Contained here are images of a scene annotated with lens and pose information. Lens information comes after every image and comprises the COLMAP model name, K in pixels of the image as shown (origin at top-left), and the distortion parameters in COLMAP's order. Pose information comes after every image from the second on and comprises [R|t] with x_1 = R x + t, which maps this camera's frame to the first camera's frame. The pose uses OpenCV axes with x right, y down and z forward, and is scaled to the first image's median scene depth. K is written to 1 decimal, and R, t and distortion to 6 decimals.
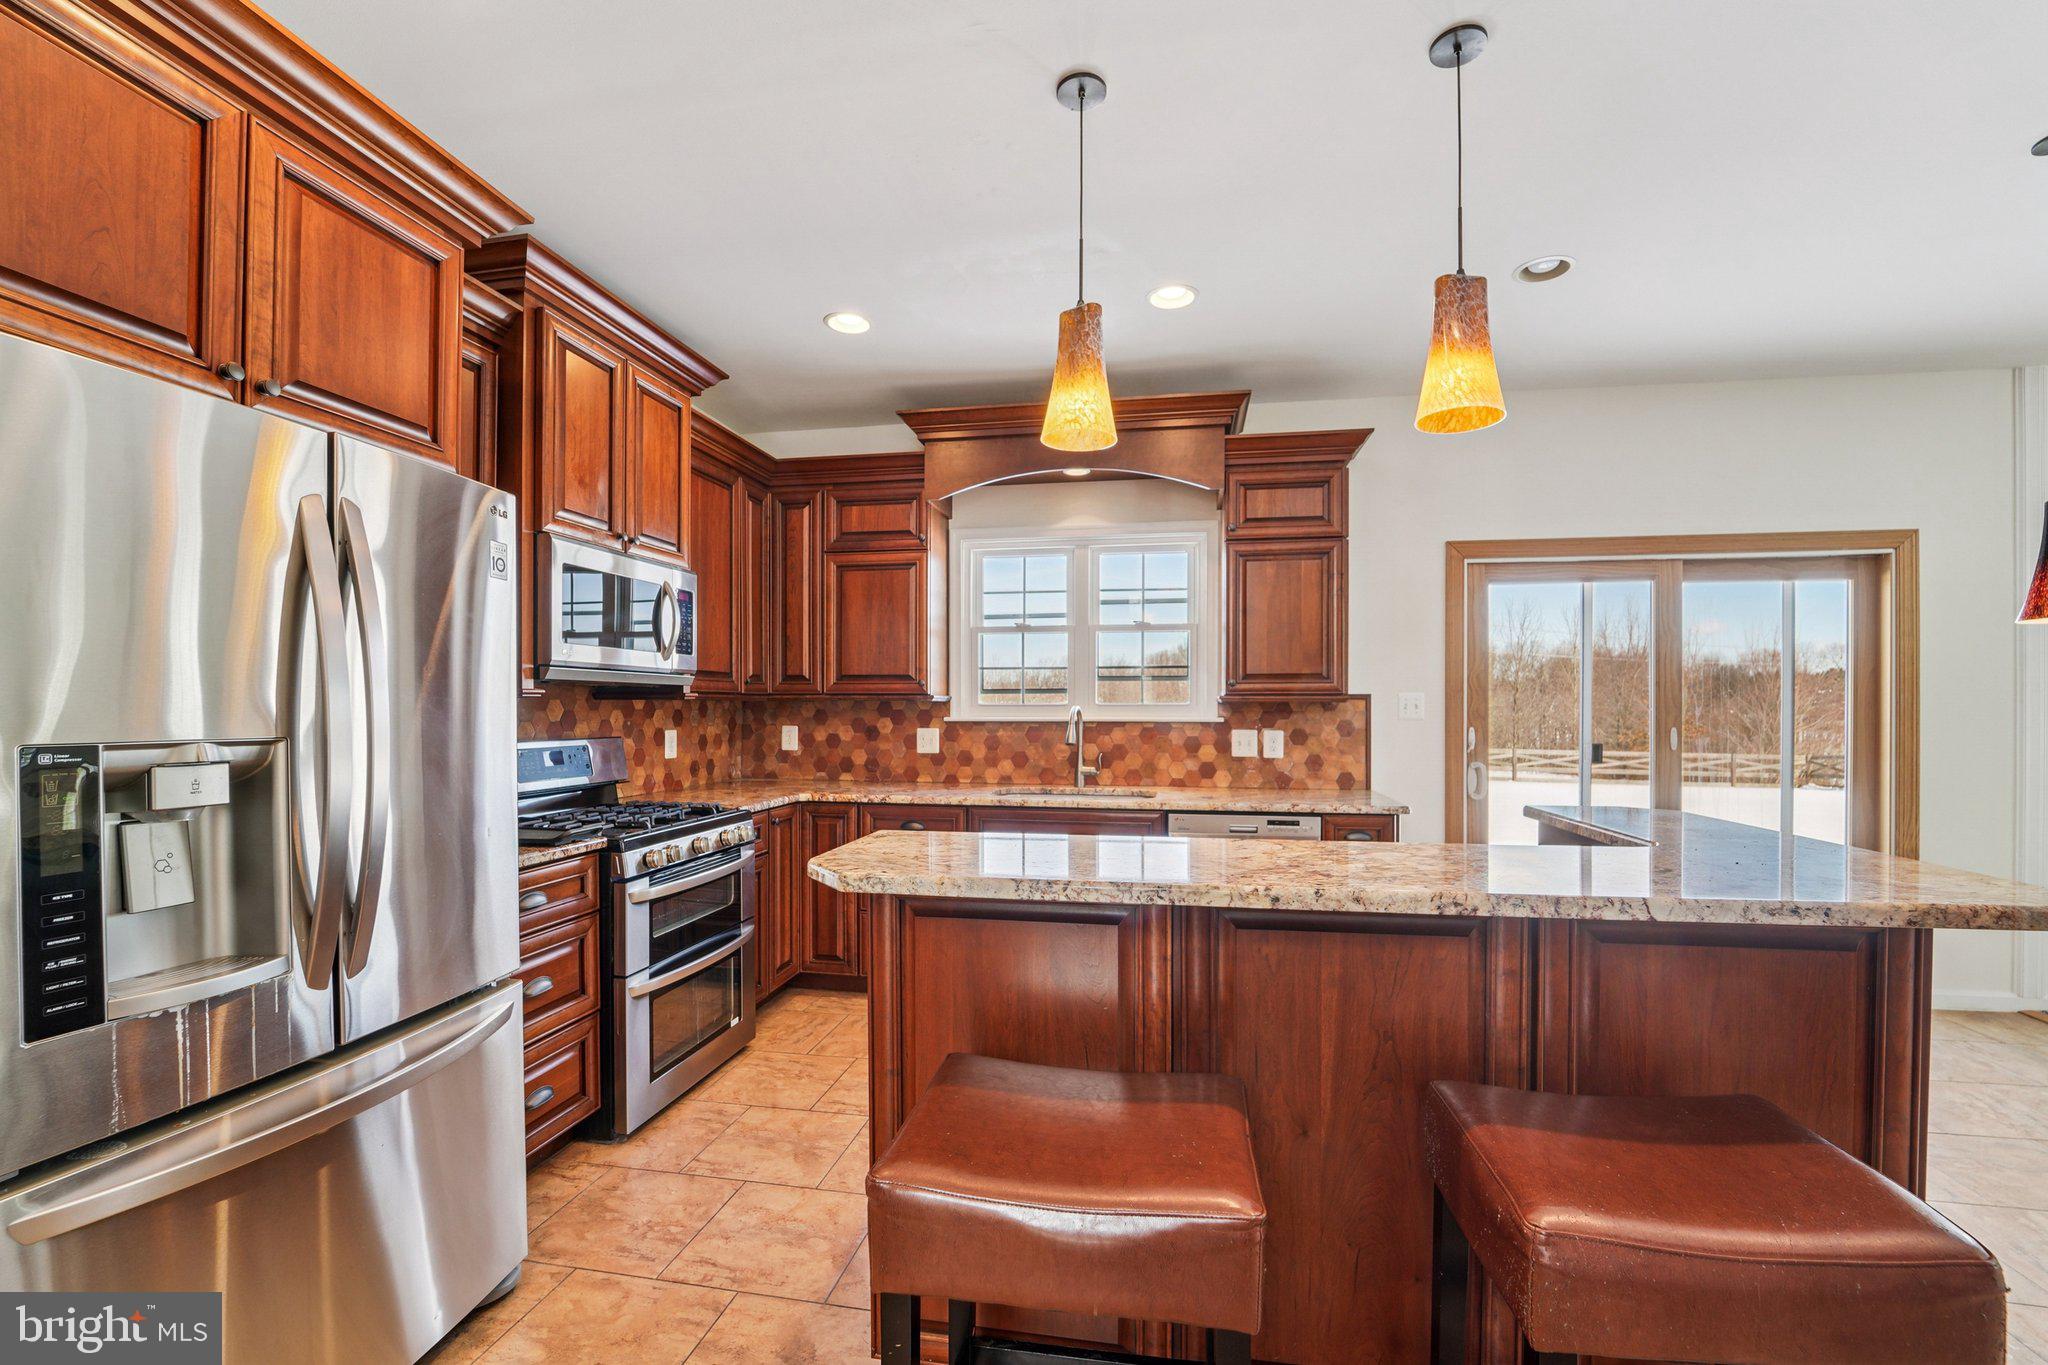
lens RADIAL K [[841.3, 0, 1025.7], [0, 841.3, 708.5], [0, 0, 1]] dist [-0.023865, 0.000705]
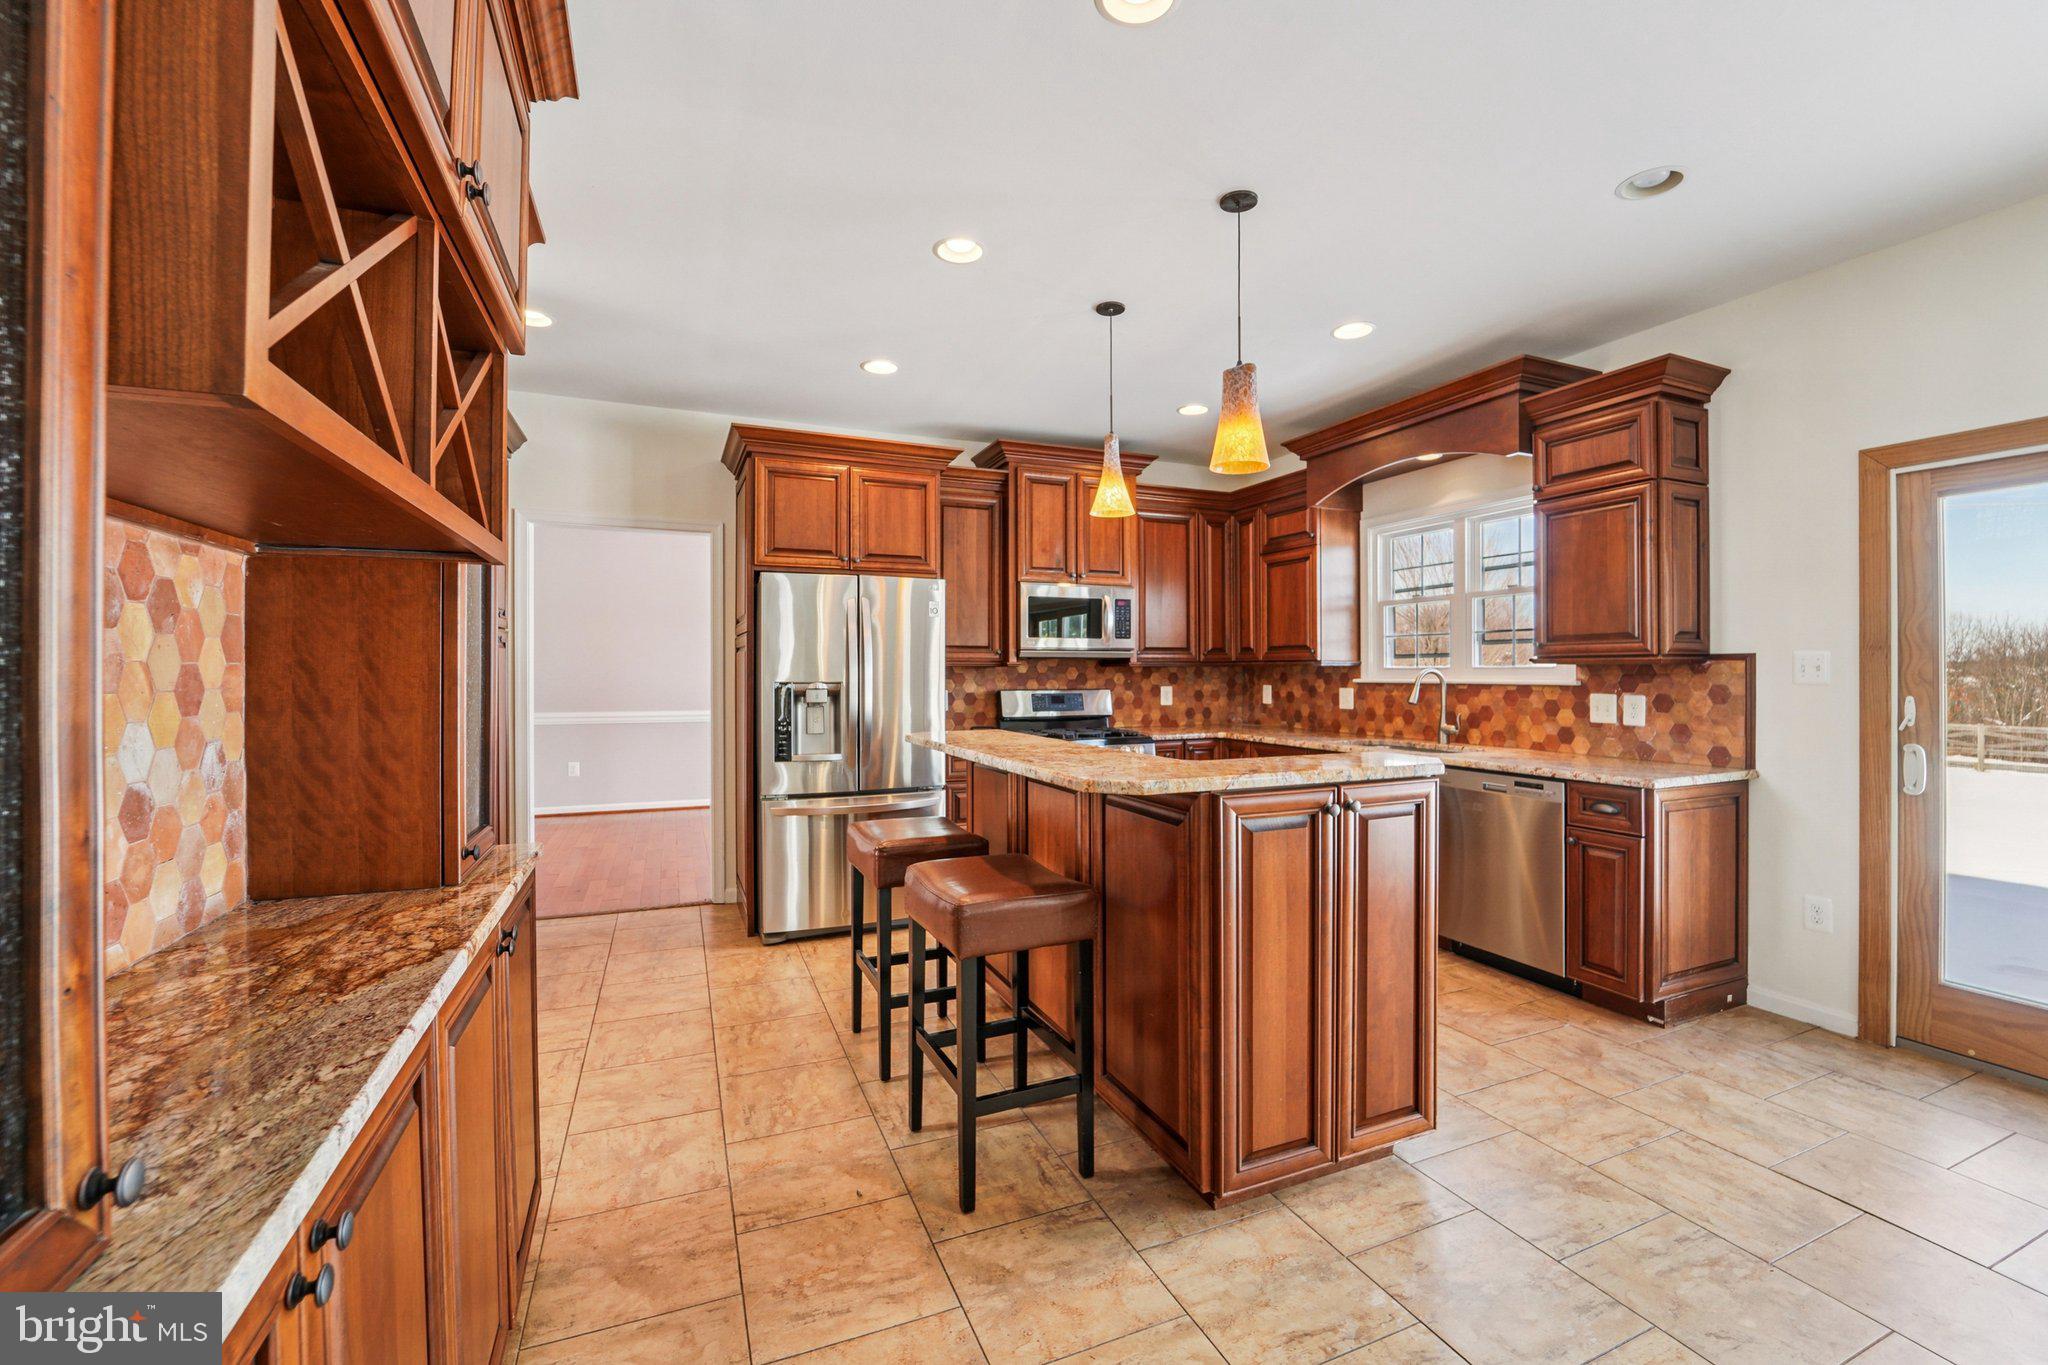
lens RADIAL K [[841.3, 0, 1028.4], [0, 841.3, 676.3], [0, 0, 1]] dist [-0.023865, 0.000705]
pose [[0.545206, 0.002633, -0.838298, 0.700717], [0.000985, 0.999992, 0.003781, 0.001445], [0.838302, -0.002887, 0.545199, -0.039641]]
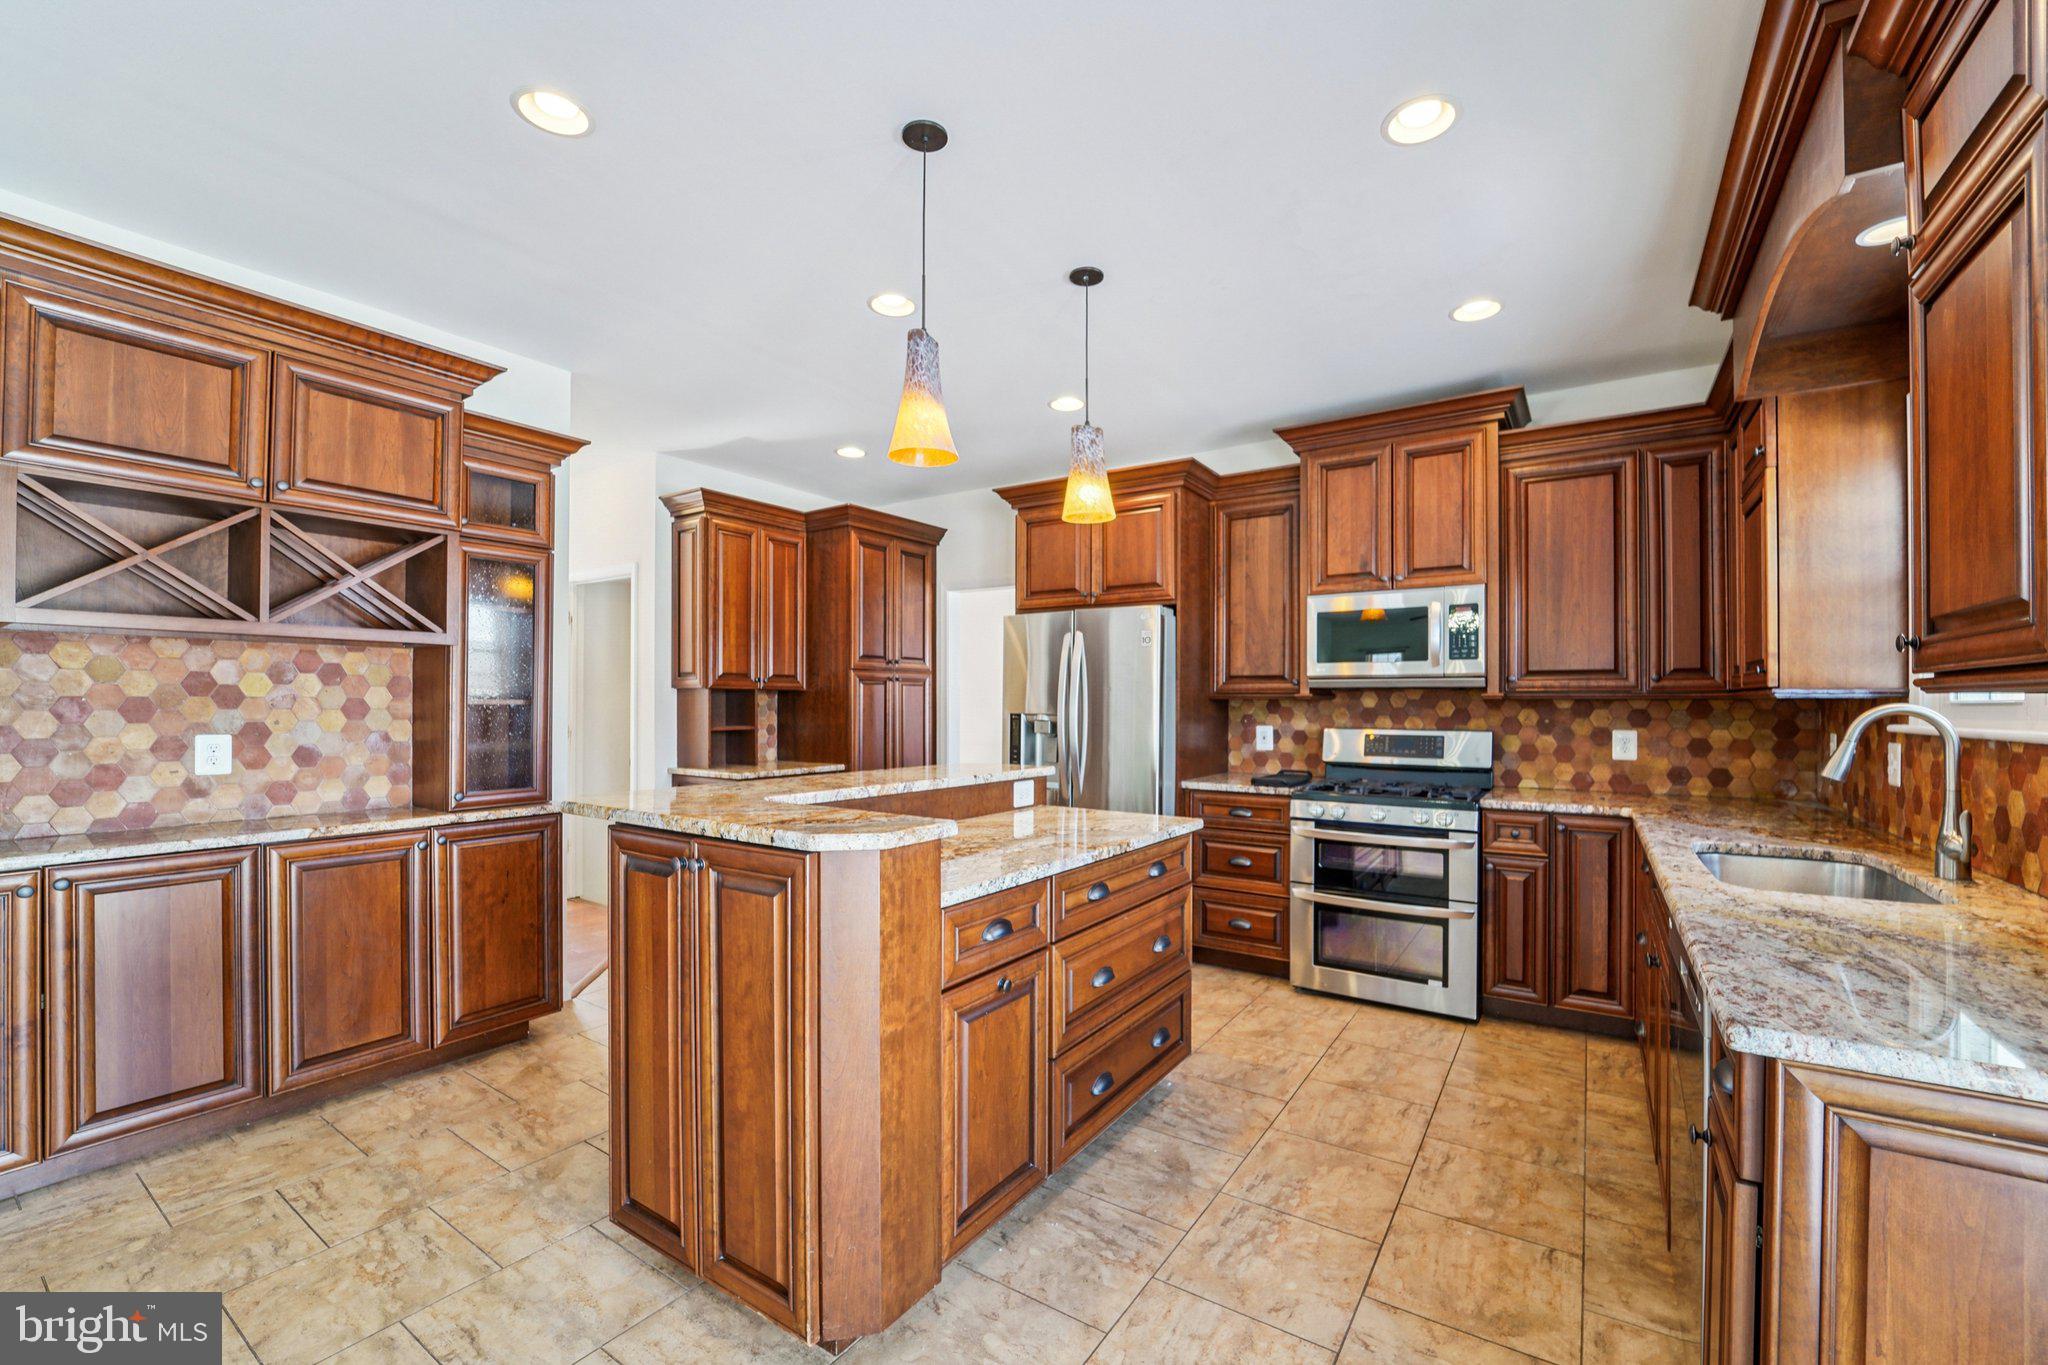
lens RADIAL K [[841.3, 0, 1025.2], [0, 841.3, 698.9], [0, 0, 1]] dist [-0.023865, 0.000705]
pose [[-0.403467, -0.008189, -0.914957, 0.710896], [-0.005459, 0.999964, -0.006542, -0.000317], [0.914978, 0.002355, -0.403497, 0.737282]]
